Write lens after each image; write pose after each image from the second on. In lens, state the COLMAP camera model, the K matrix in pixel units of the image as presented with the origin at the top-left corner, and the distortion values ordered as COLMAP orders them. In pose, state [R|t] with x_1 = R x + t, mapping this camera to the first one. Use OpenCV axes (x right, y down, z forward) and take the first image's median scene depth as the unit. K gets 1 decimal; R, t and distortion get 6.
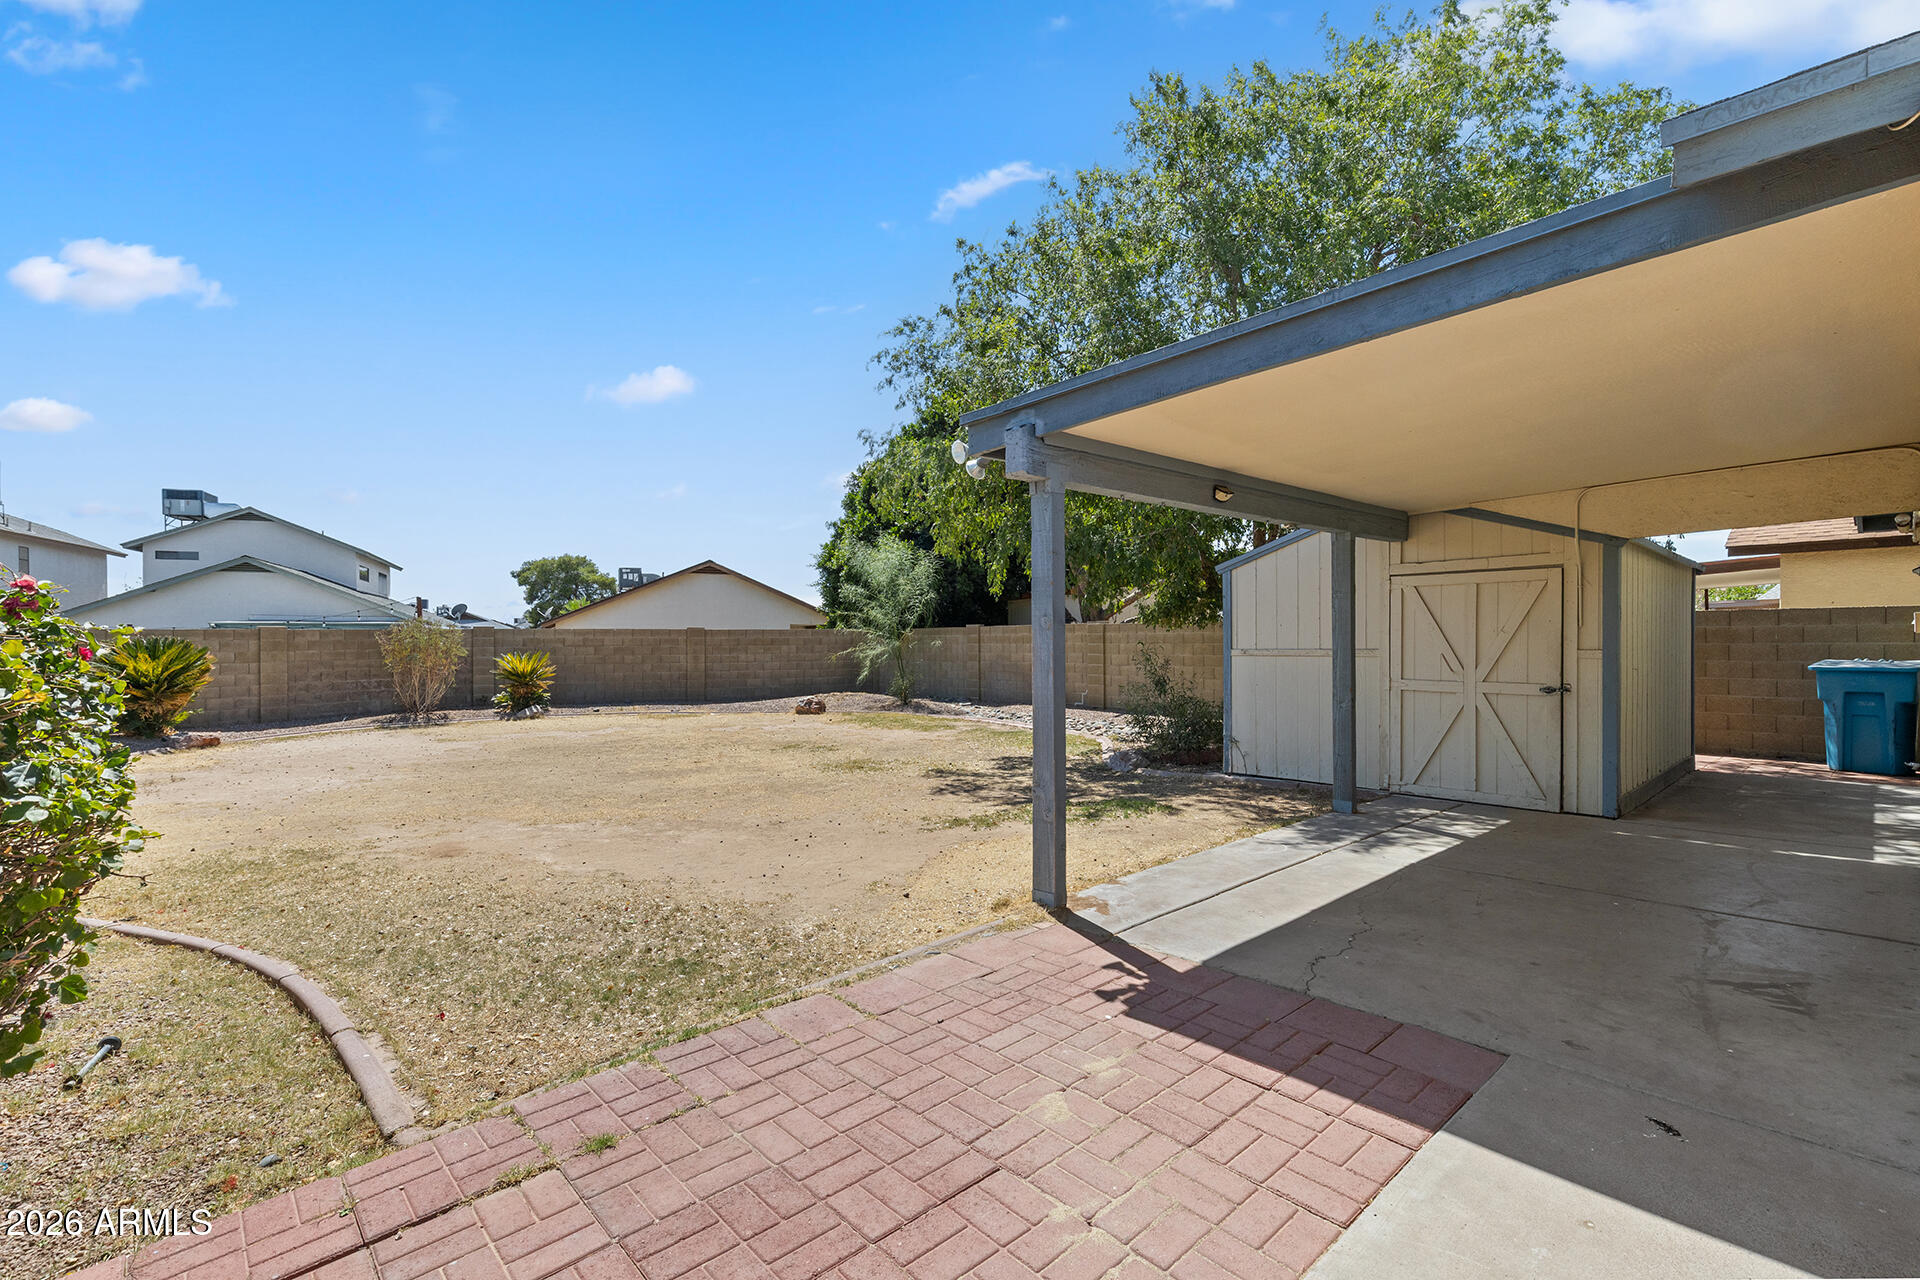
lens RADIAL K [[876.7, 0, 953.2], [0, 876.7, 640.3], [0, 0, 1]] dist [0.002420, 0.000630]
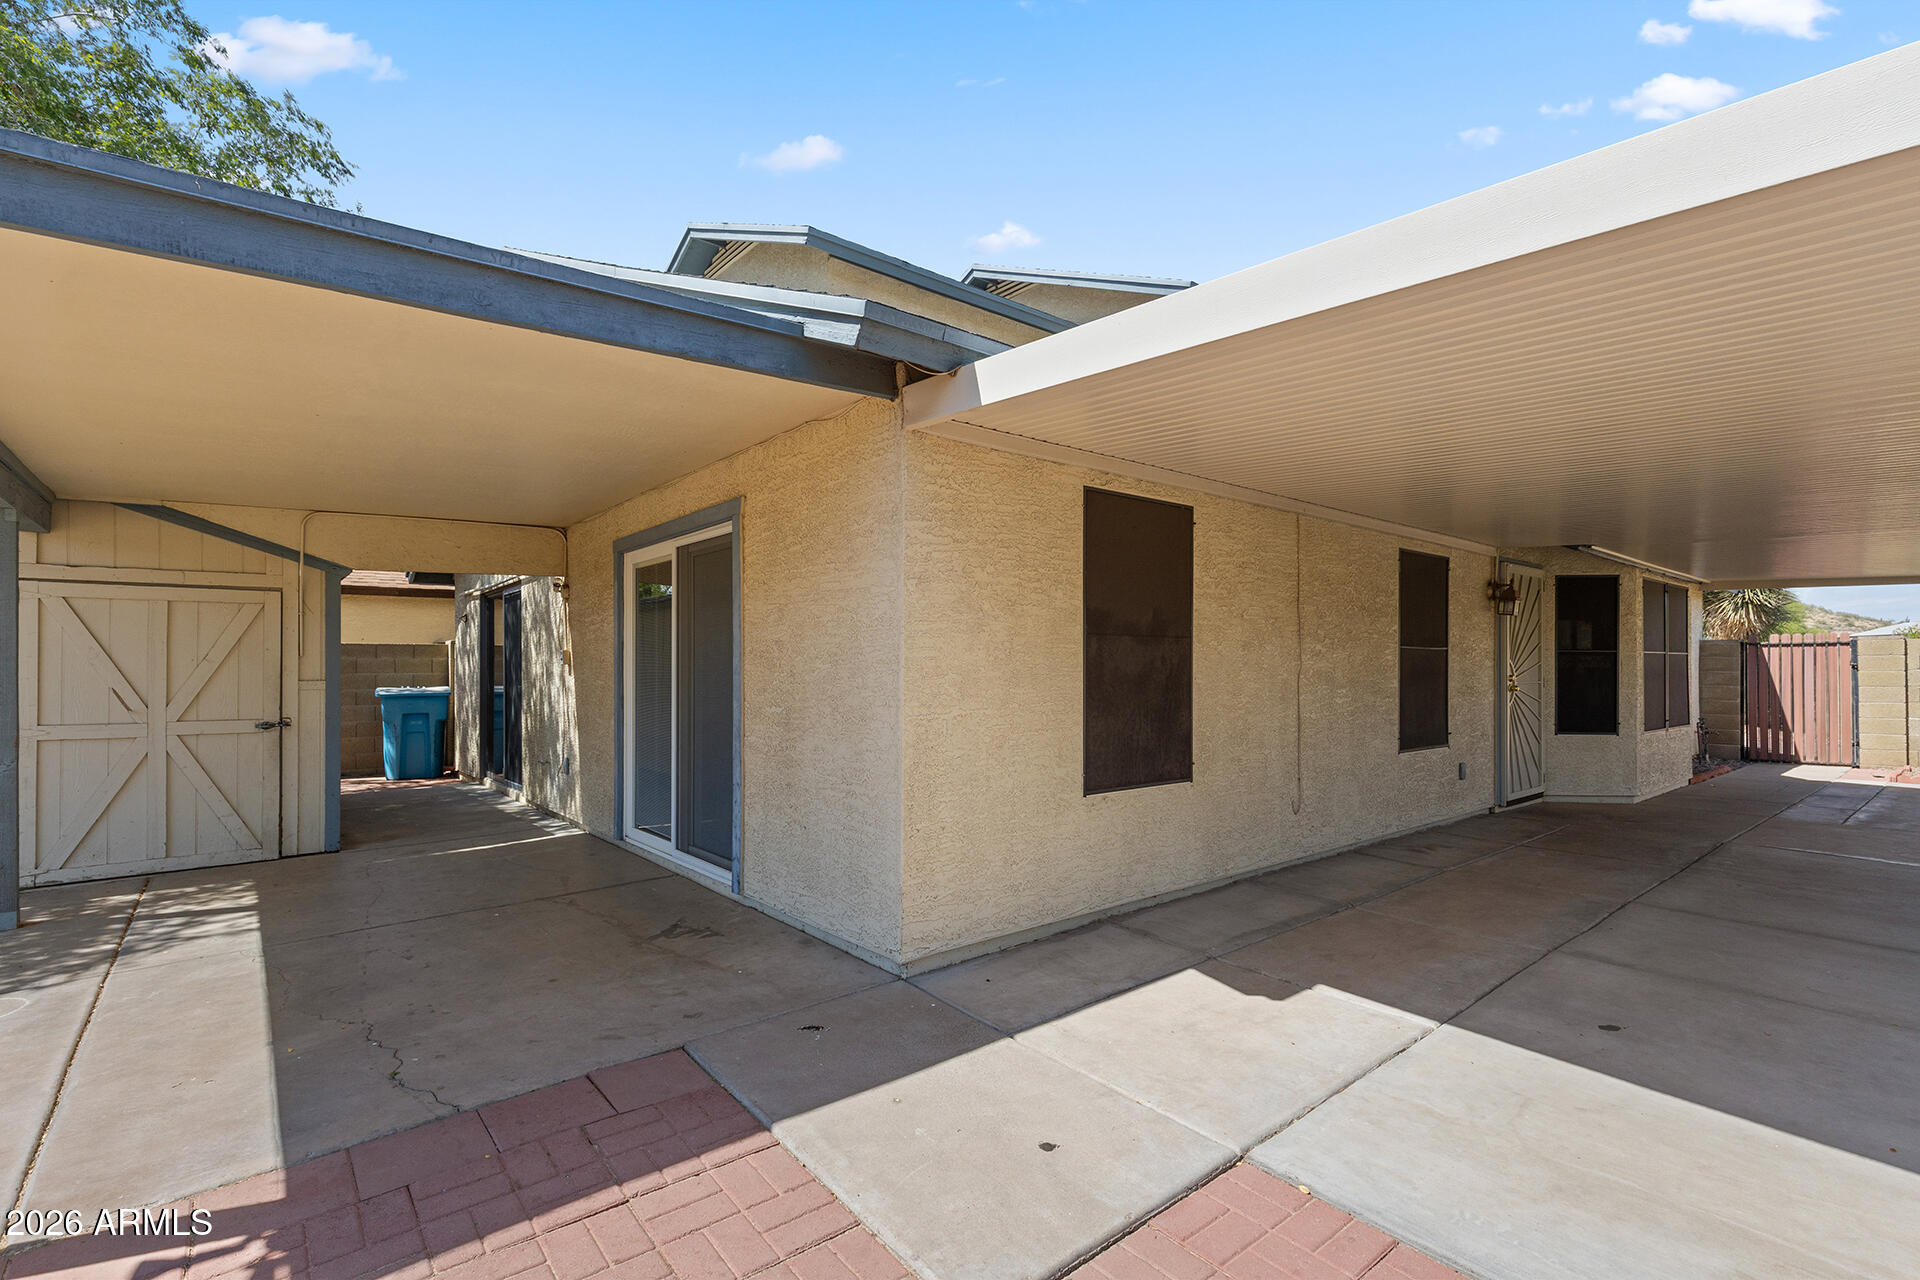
lens RADIAL K [[858.7, 0, 948.0], [0, 858.7, 668.5], [0, 0, 1]] dist [0.012676, -0.000098]
pose [[0.046784, 0.004898, 0.998893, -0.157917], [-0.000435, 0.999988, -0.004883, 0.001607], [-0.998905, -0.000206, 0.046786, 0.225847]]
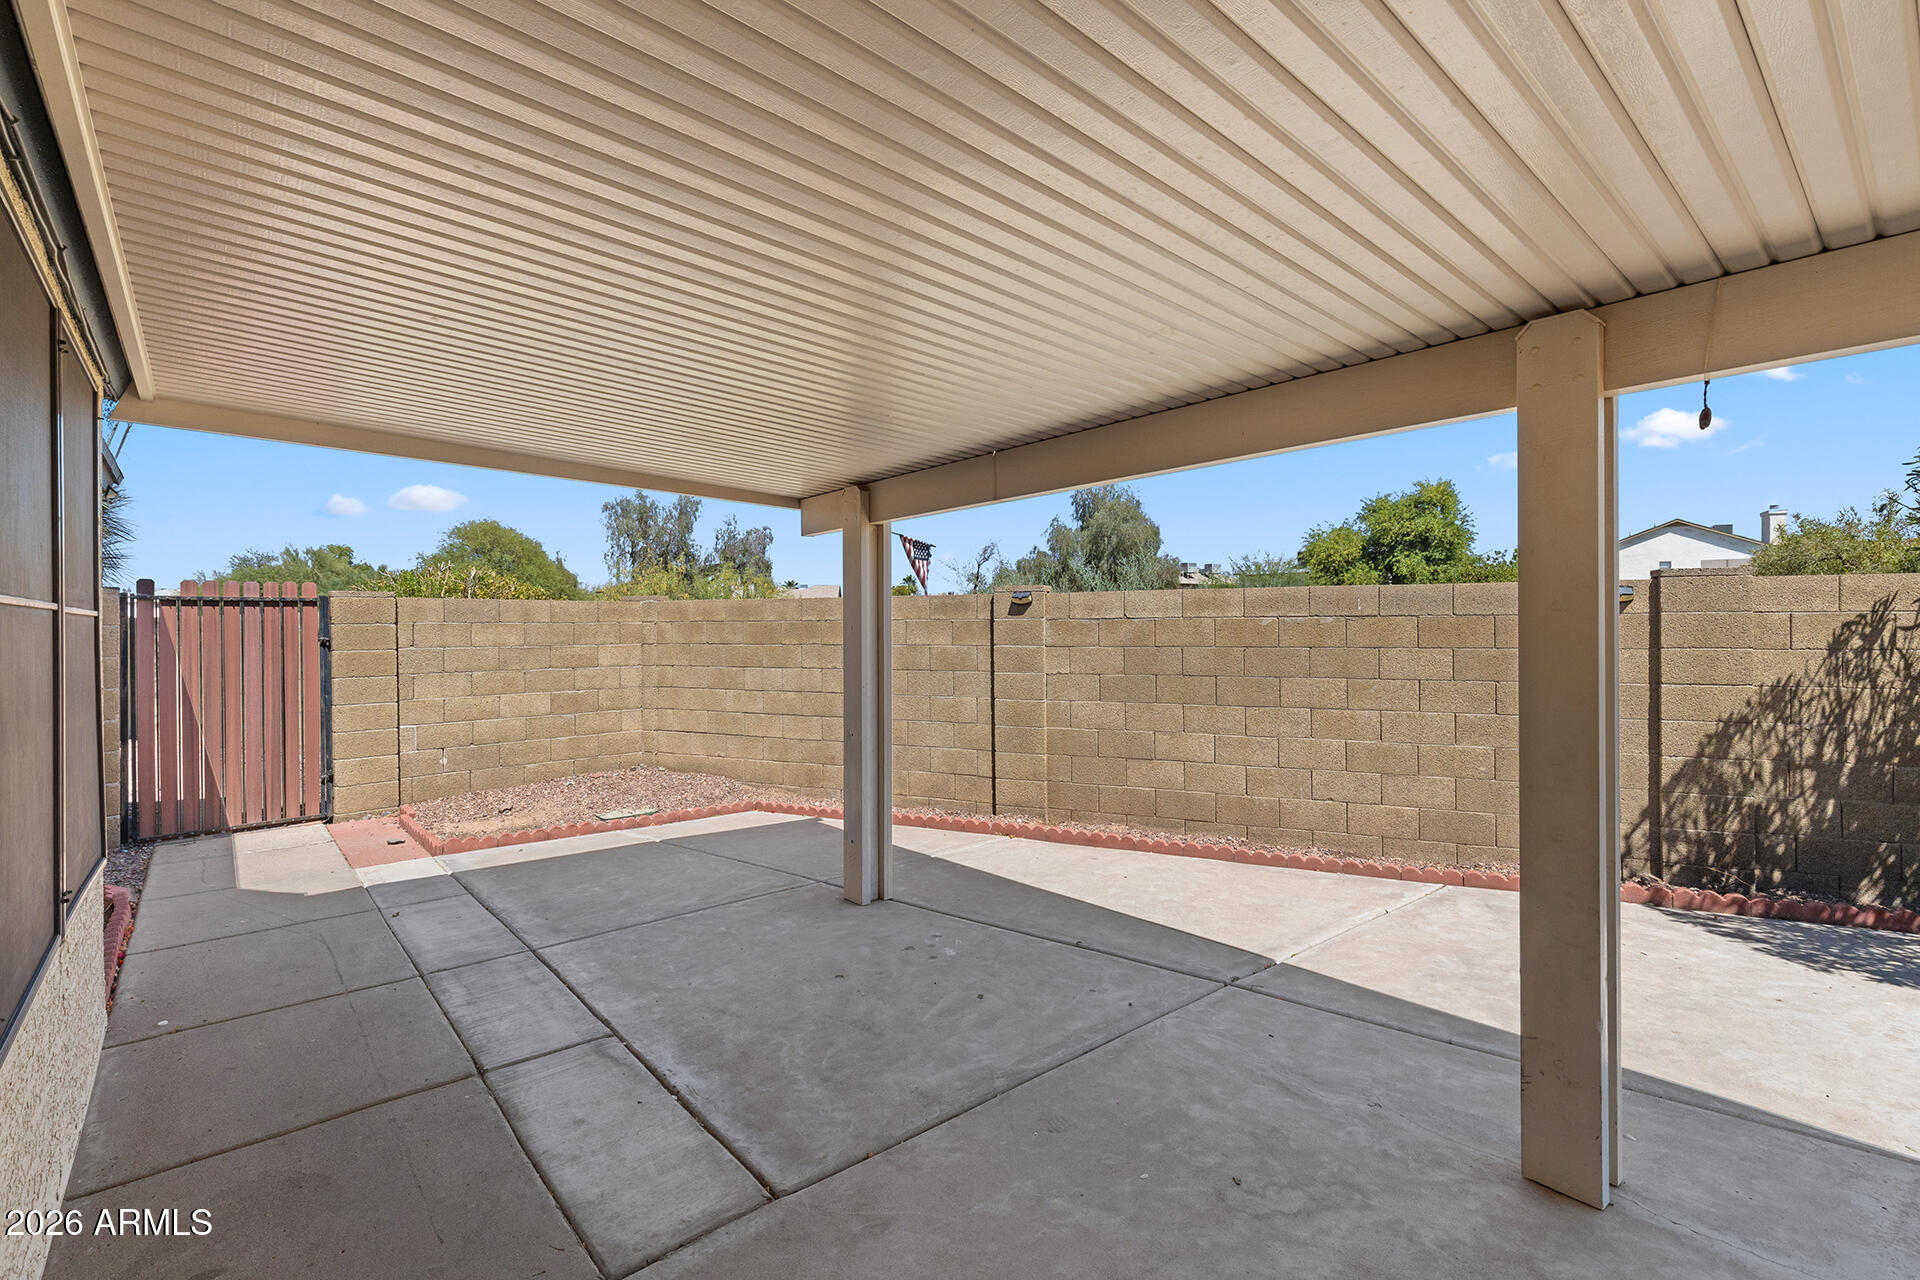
lens RADIAL K [[867.1, 0, 957.4], [0, 867.1, 631.8], [0, 0, 1]] dist [0.015291, -0.000571]
pose [[-0.999778, 0.010699, 0.018161, 0.745802], [0.010777, 0.999933, 0.004198, -0.017331], [-0.018115, 0.004392, -0.999826, -0.394974]]
